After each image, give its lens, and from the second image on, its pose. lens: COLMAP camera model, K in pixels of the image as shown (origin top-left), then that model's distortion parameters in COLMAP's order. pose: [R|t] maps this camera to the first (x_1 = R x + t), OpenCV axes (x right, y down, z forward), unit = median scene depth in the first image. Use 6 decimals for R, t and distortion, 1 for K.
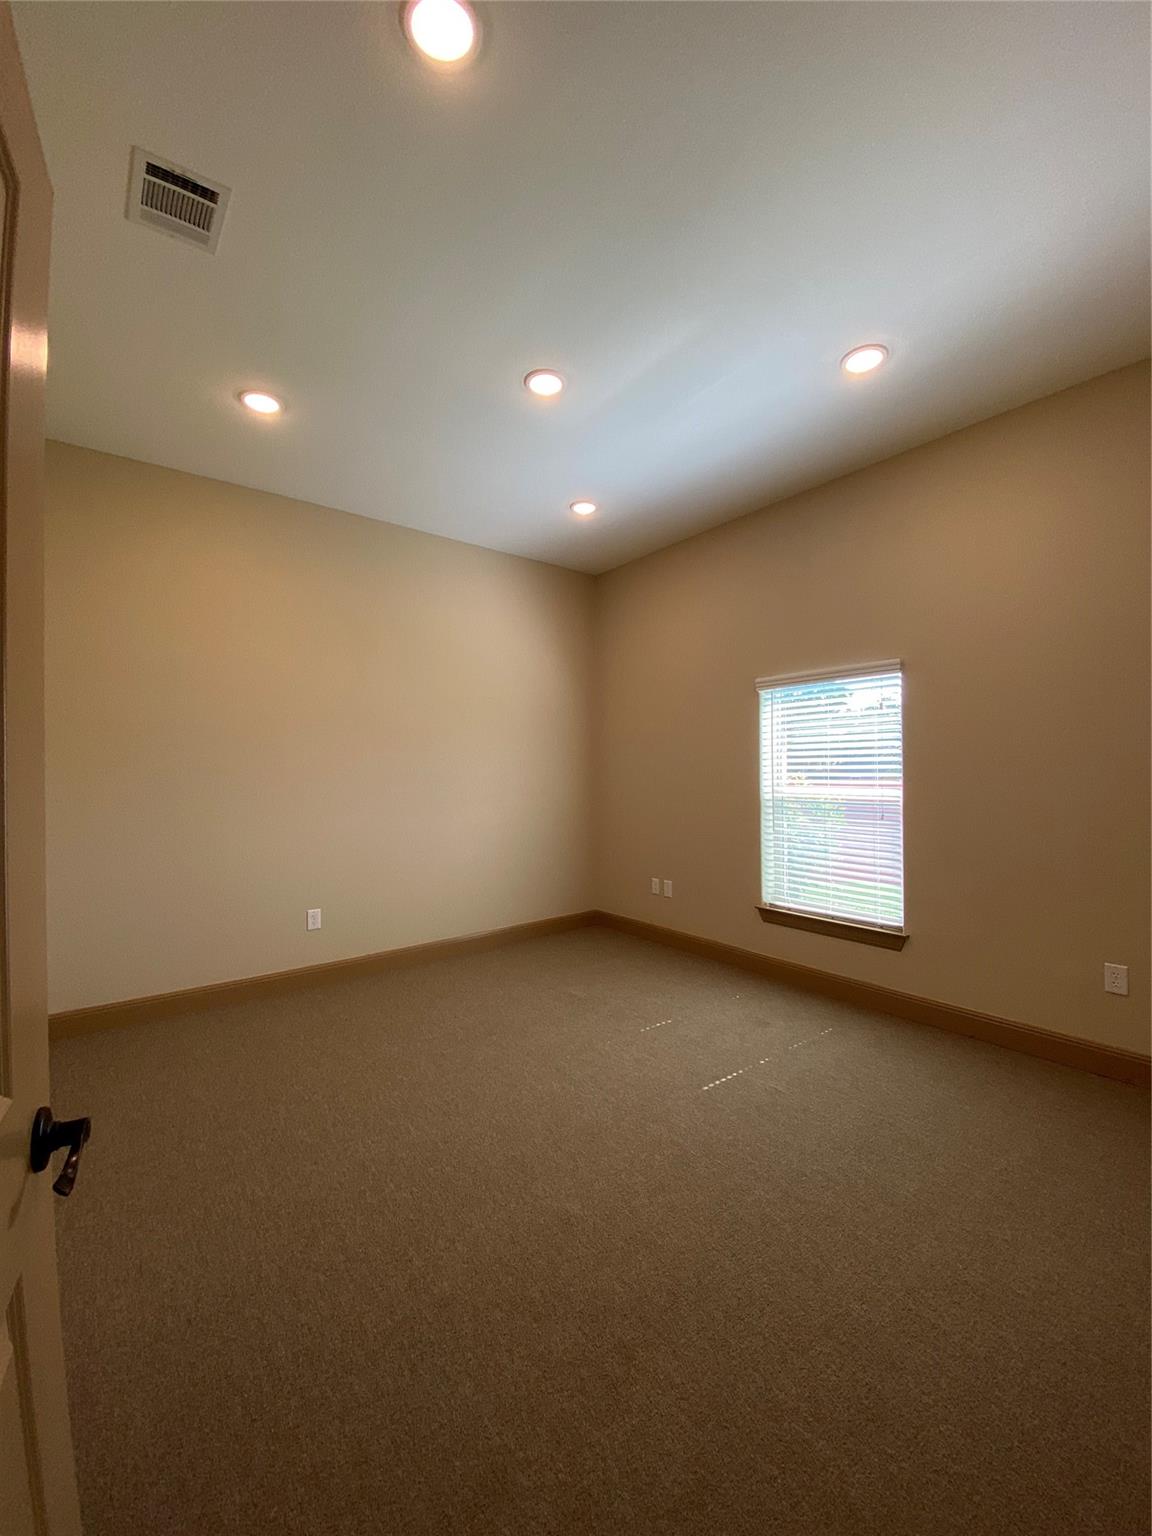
lens RADIAL K [[627.5, 0, 579.7], [0, 627.5, 758.4], [0, 0, 1]] dist [-0.006740, -0.011113]
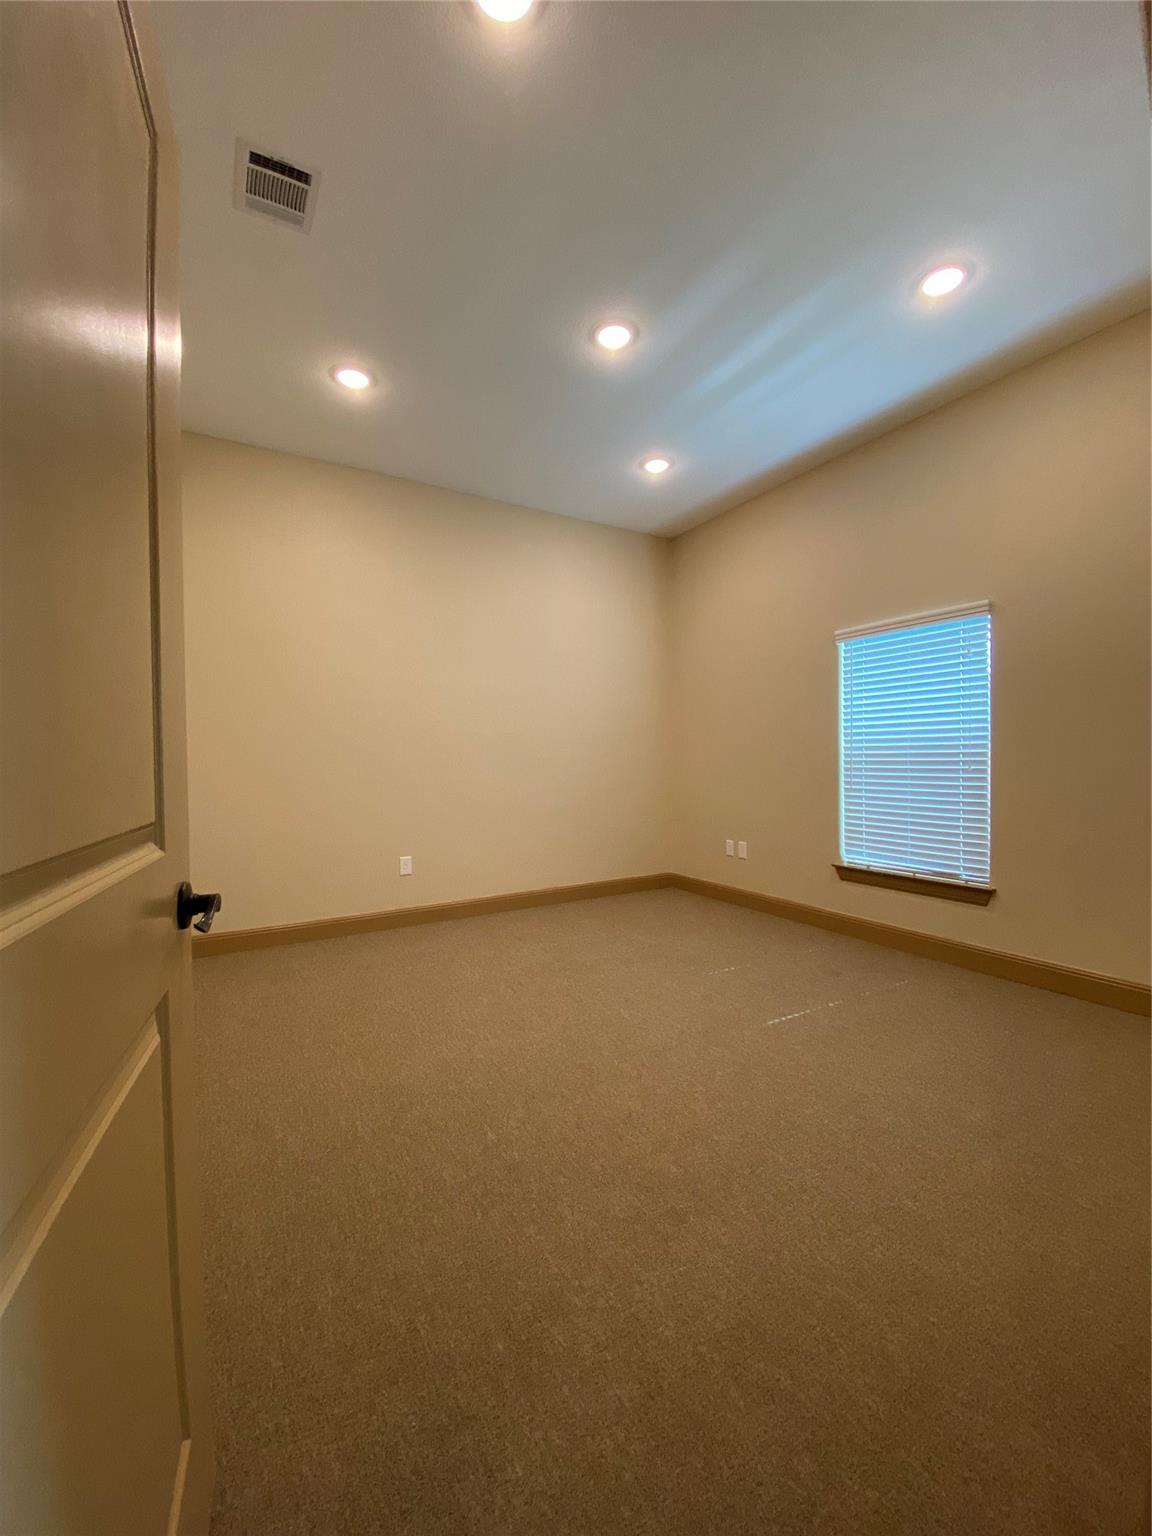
lens RADIAL K [[627.5, 0, 574.9], [0, 627.5, 767.4], [0, 0, 1]] dist [-0.006740, -0.011113]
pose [[0.990115, 0.000568, -0.140258, 0.040004], [0.003006, 0.999676, 0.025269, 0.124063], [0.140227, -0.025440, 0.989793, -0.061833]]
